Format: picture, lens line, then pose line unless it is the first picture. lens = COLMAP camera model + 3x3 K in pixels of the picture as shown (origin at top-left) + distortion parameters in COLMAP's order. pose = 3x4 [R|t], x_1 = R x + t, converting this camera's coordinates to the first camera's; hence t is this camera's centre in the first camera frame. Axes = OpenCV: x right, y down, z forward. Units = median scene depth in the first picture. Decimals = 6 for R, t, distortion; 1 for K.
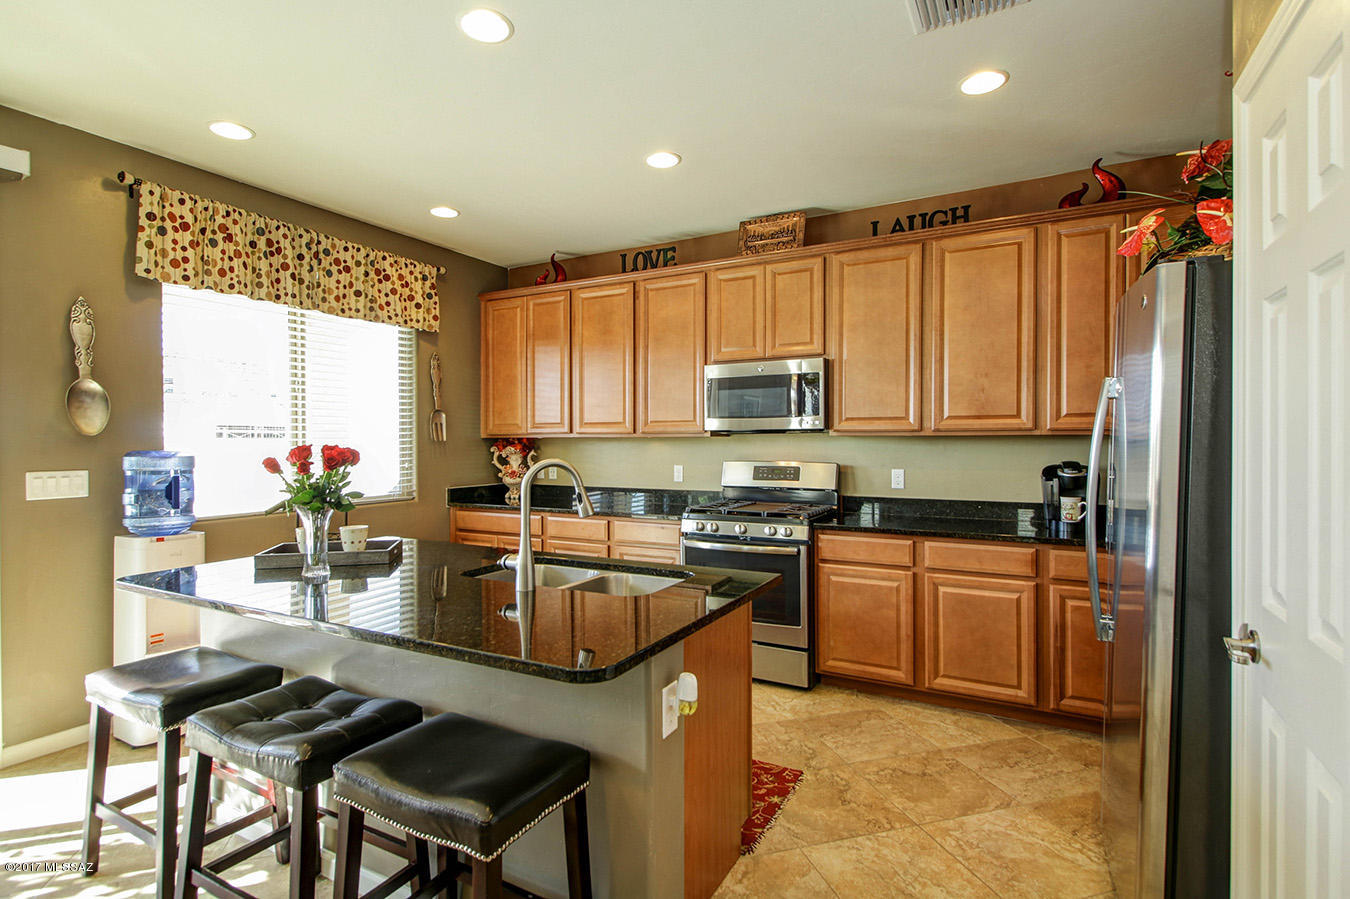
lens RADIAL K [[646.5, 0, 674.1], [0, 646.5, 458.0], [0, 0, 1]] dist [-0.005209, -0.004543]
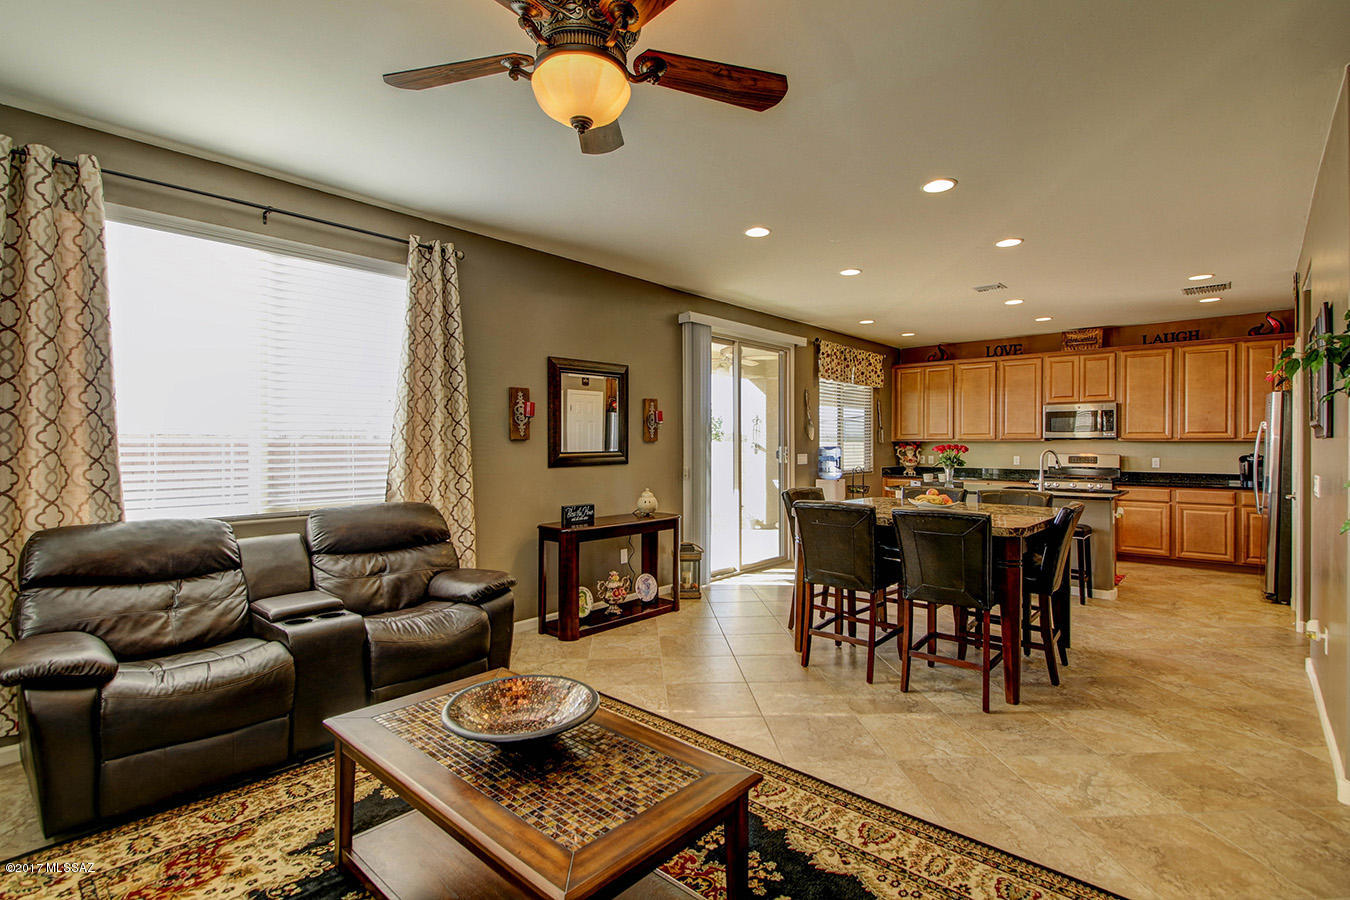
lens RADIAL K [[646.5, 0, 662.6], [0, 646.5, 453.9], [0, 0, 1]] dist [-0.005209, -0.004543]
pose [[0.972571, 0.005271, -0.232545, -0.694592], [-0.007024, 0.999953, -0.006710, 0.030421], [0.232499, 0.008159, 0.972562, -1.326021]]
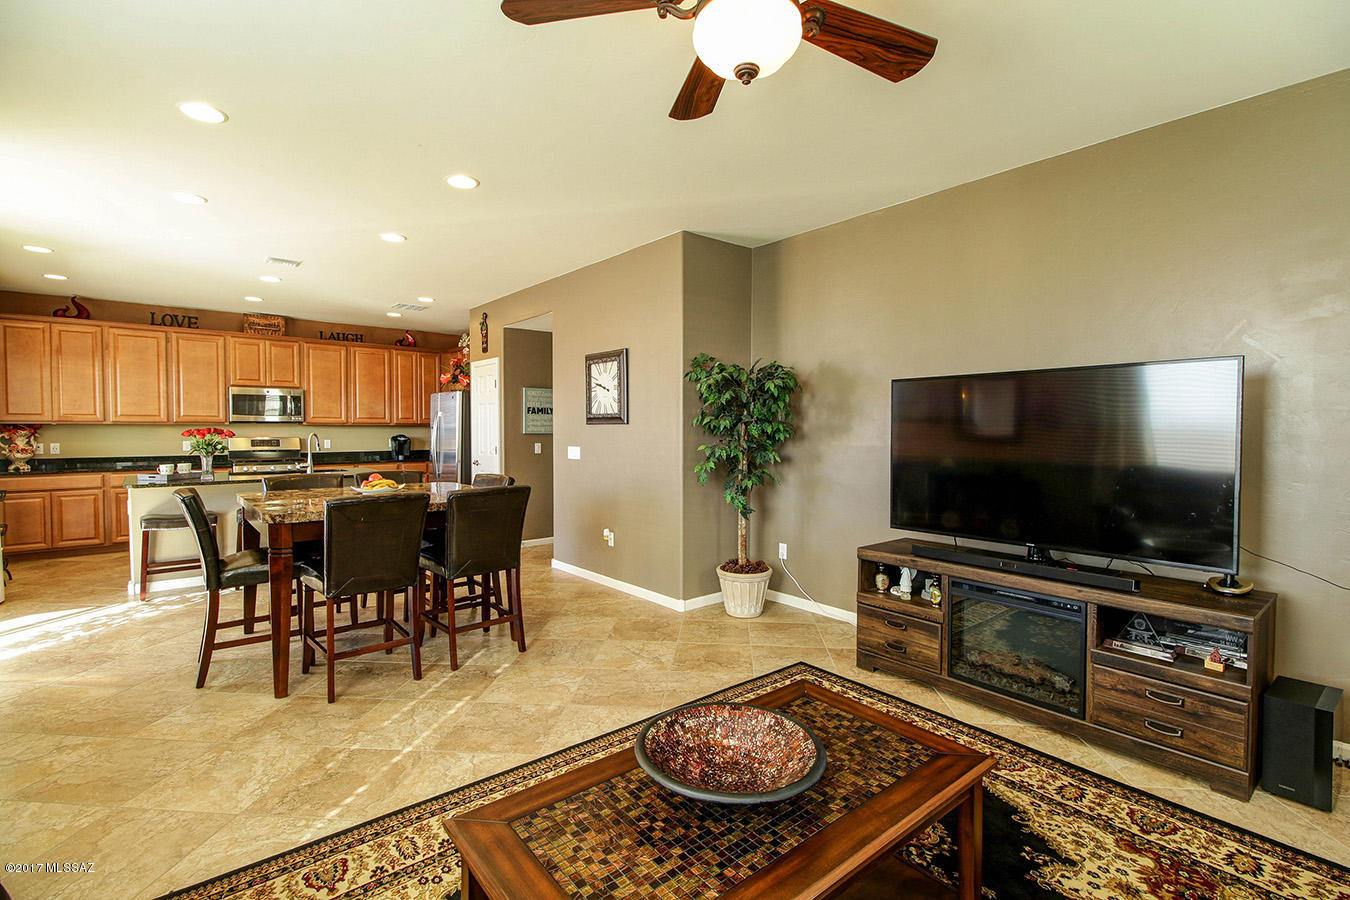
lens RADIAL K [[616.7, 0, 673.2], [0, 616.7, 439.5], [0, 0, 1]] dist [0.022179, -0.009672]
pose [[0.361042, -0.014900, 0.932430, -1.307187], [0.020985, 0.999749, 0.007850, 0.026548], [-0.932313, 0.016733, 0.361265, -0.963411]]
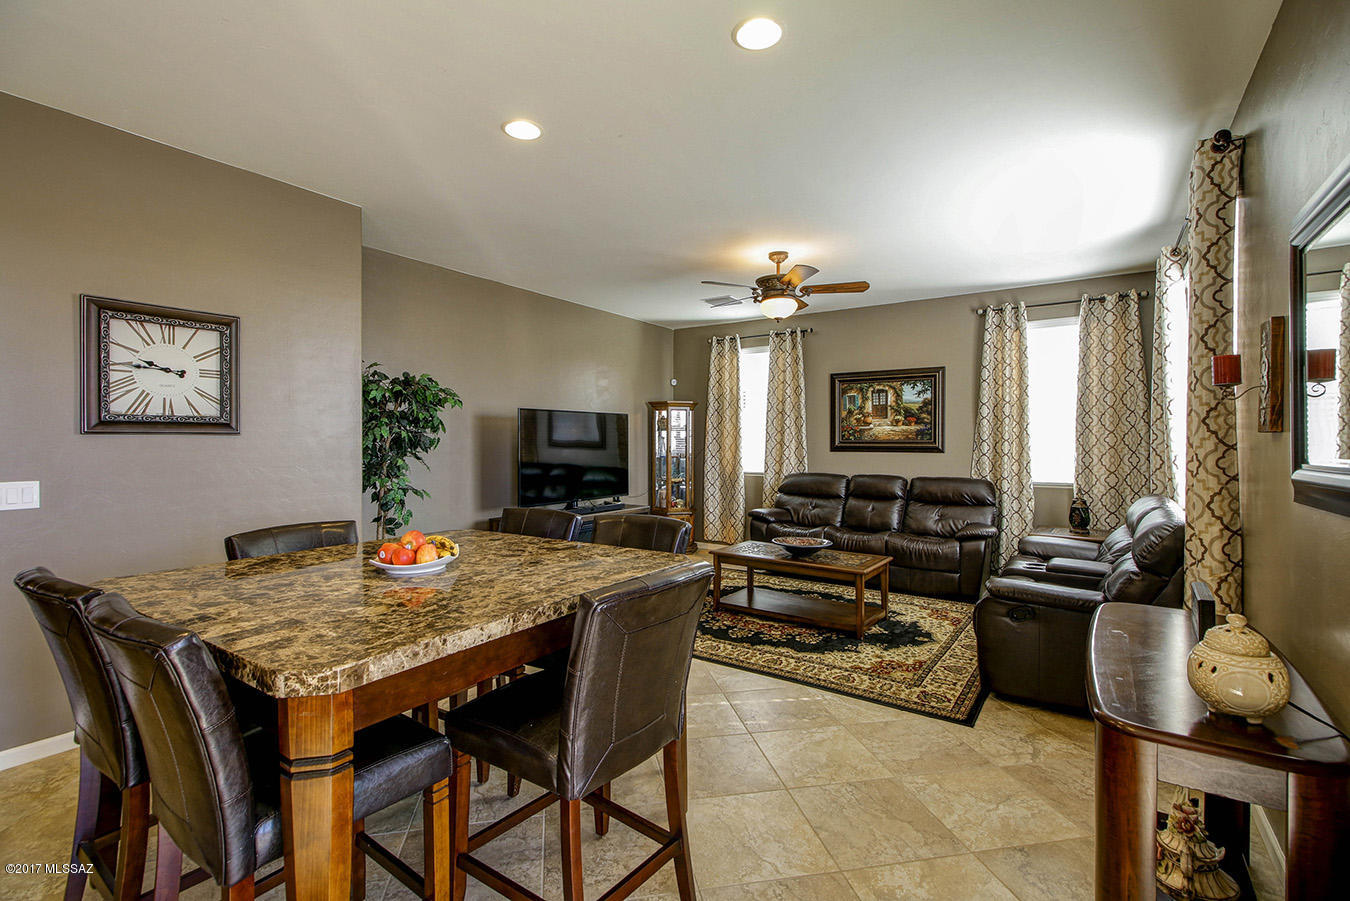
lens RADIAL K [[616.7, 0, 668.5], [0, 616.7, 443.6], [0, 0, 1]] dist [0.022179, -0.009672]
pose [[-0.995545, 0.000992, 0.094279, -0.766154], [0.003794, 0.999556, 0.029550, -0.009607], [-0.094208, 0.029776, -0.995107, 0.434411]]
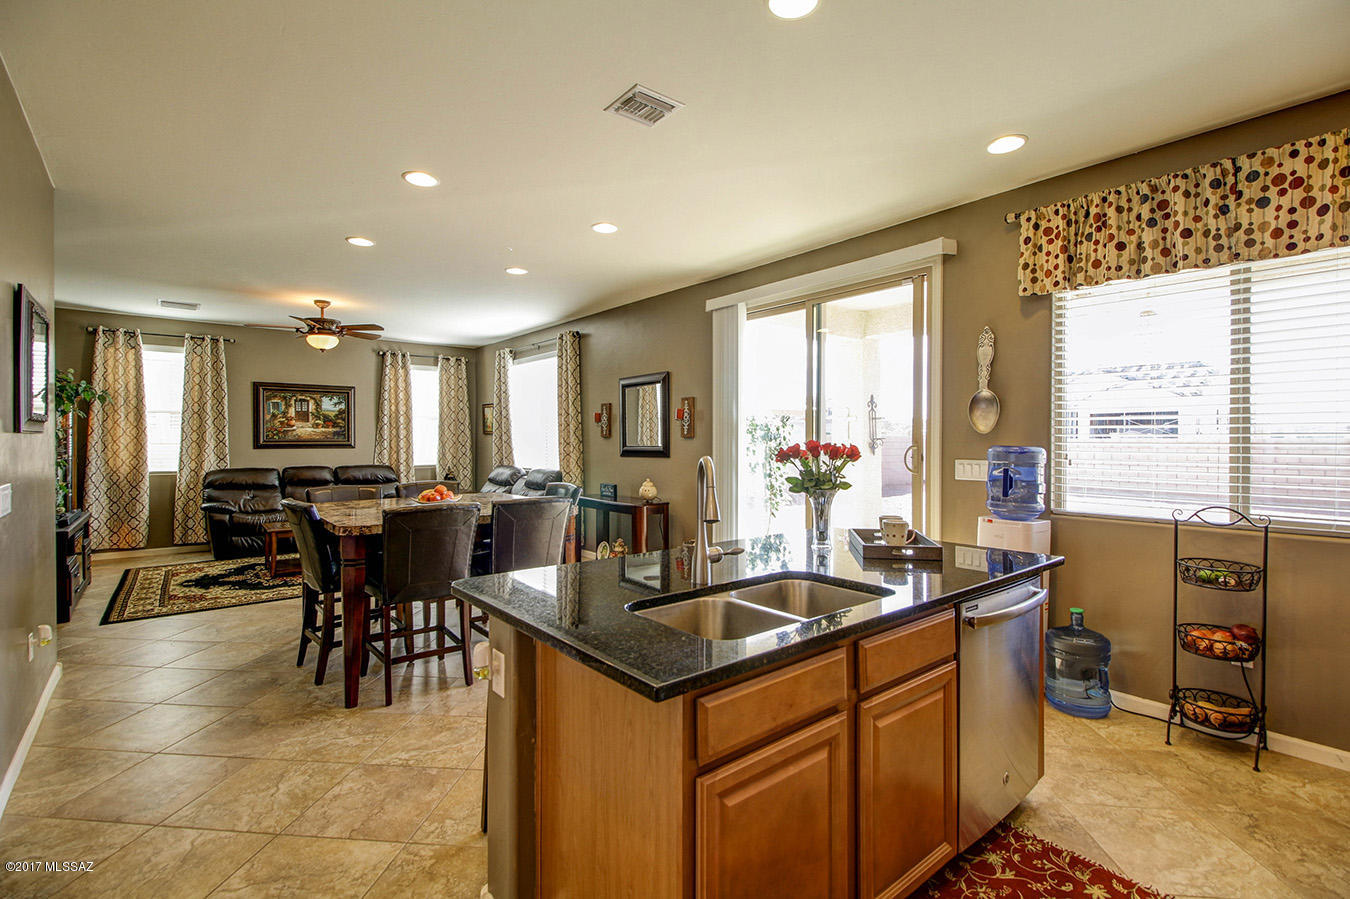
lens RADIAL K [[616.7, 0, 674.0], [0, 616.7, 444.9], [0, 0, 1]] dist [0.022179, -0.009672]
pose [[-0.371786, 0.010109, -0.928263, 0.366239], [-0.022645, 0.999544, 0.019955, -0.019258], [0.928042, 0.028439, -0.371388, 0.695114]]
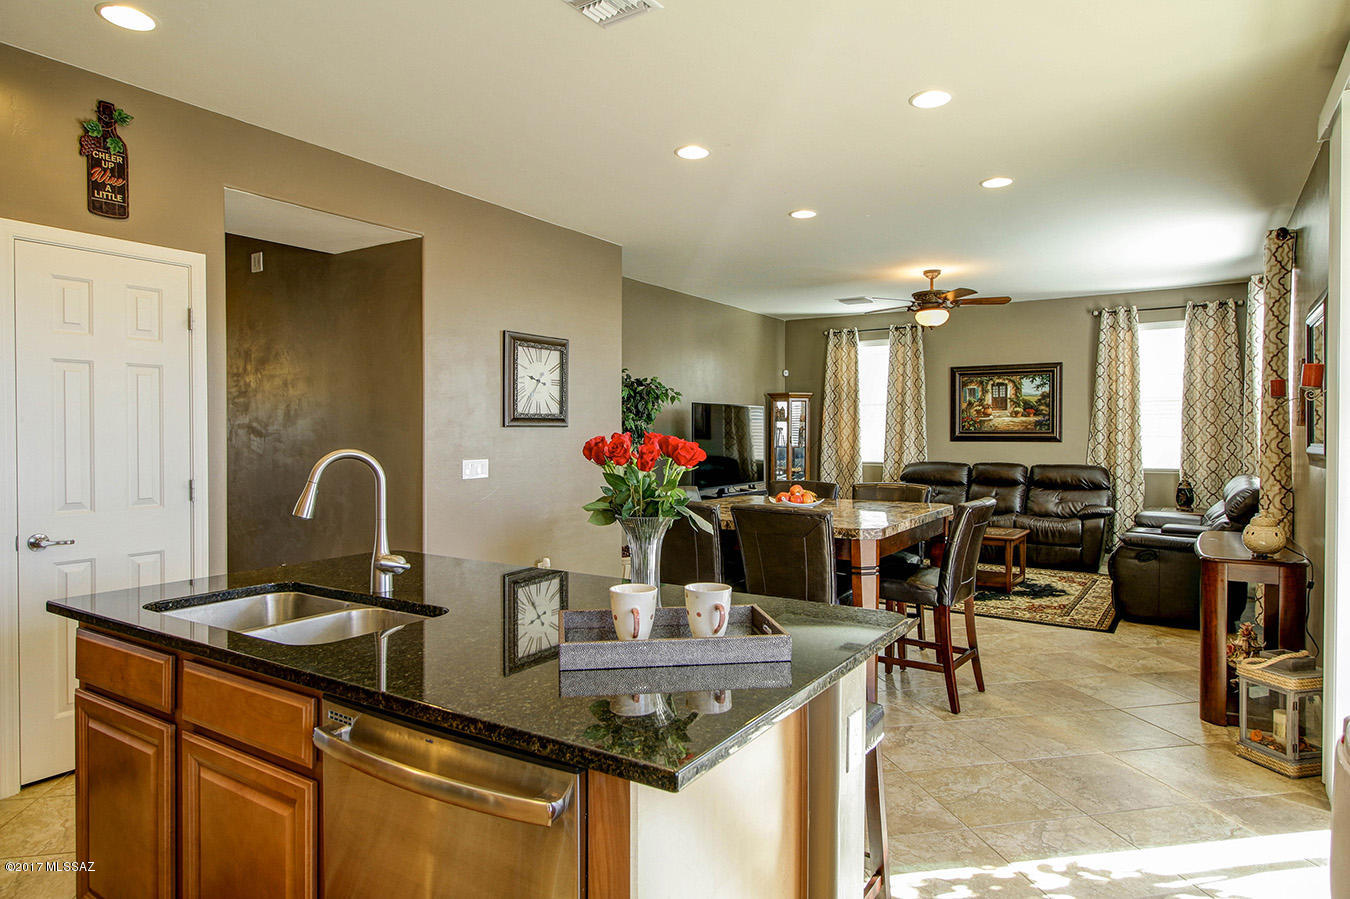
lens RADIAL K [[796.3, 0, 665.3], [0, 796.3, 440.4], [0, 0, 1]] dist [0.002829, -0.002492]
pose [[-0.996793, 0.001737, 0.079999, -0.387497], [0.004675, 0.999321, 0.036551, -0.027904], [-0.079881, 0.036808, -0.996125, 1.103037]]
